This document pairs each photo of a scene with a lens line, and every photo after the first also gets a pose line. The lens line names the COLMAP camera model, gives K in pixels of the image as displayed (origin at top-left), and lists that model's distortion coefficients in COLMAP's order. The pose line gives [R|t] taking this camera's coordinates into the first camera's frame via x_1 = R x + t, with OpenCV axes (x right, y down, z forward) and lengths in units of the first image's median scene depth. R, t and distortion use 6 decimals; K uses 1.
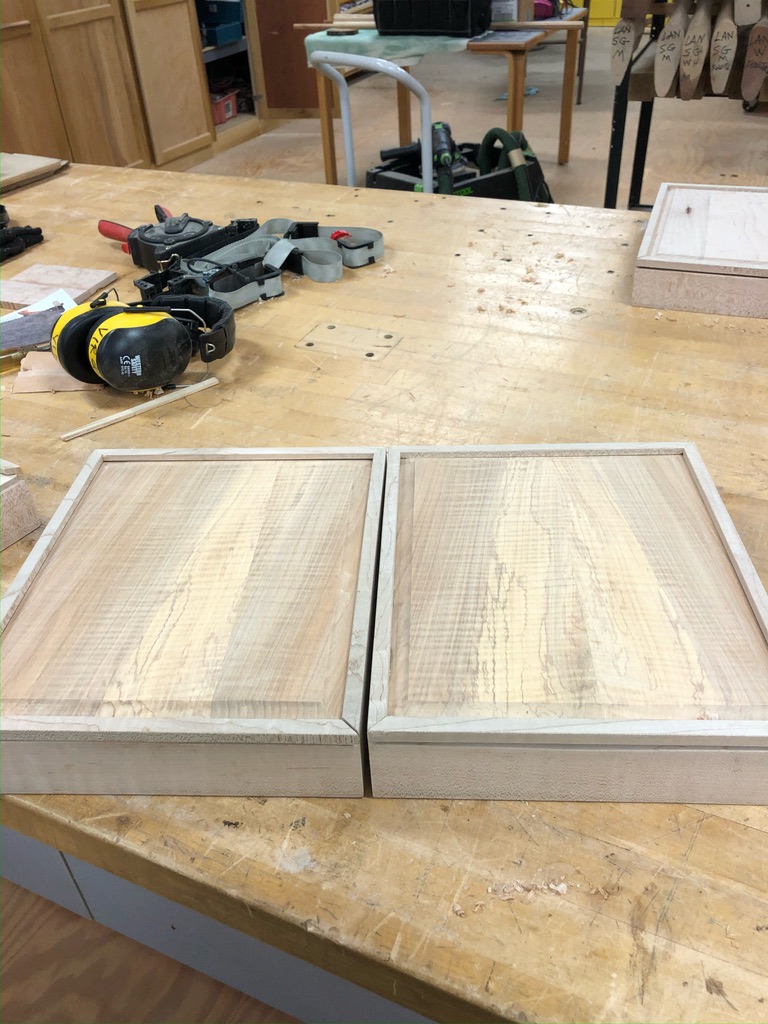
lens RADIAL K [[856.2, 0, 389.2], [0, 856.2, 508.3], [0, 0, 1]] dist [0.031963, -0.001190]
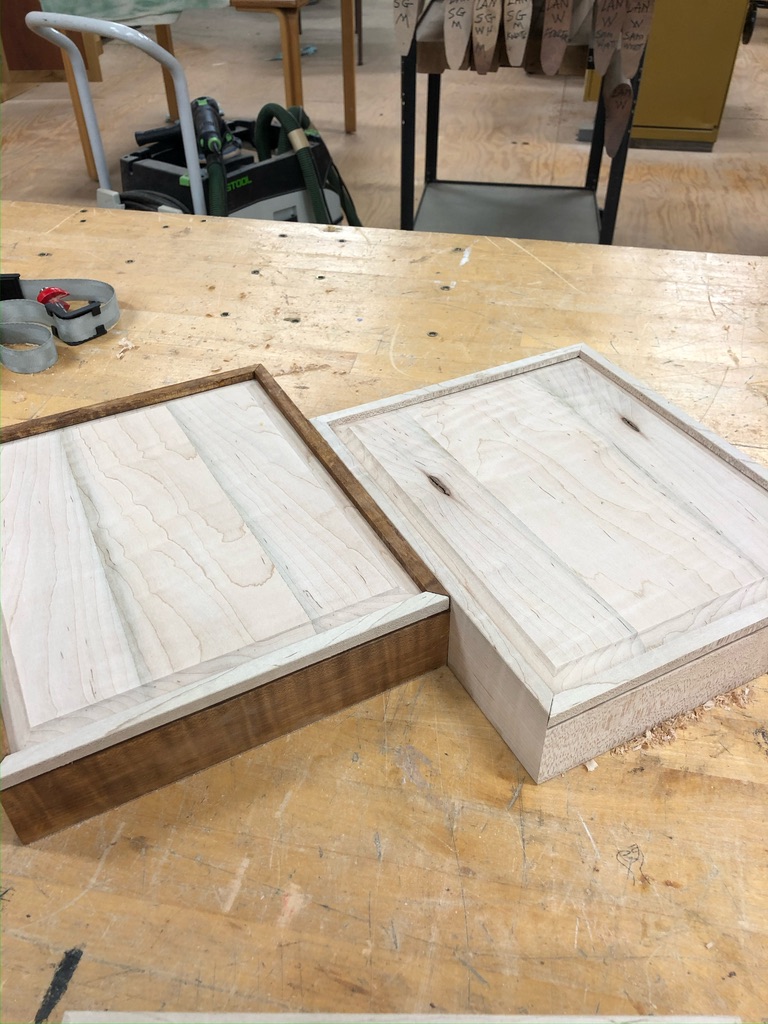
lens RADIAL K [[856.2, 0, 377.6], [0, 856.2, 514.6], [0, 0, 1]] dist [0.031963, -0.001190]
pose [[0.976891, -0.104133, 0.186653, 0.024909], [0.095071, 0.993844, 0.056887, -0.073744], [-0.191428, -0.037827, 0.980778, 0.122325]]
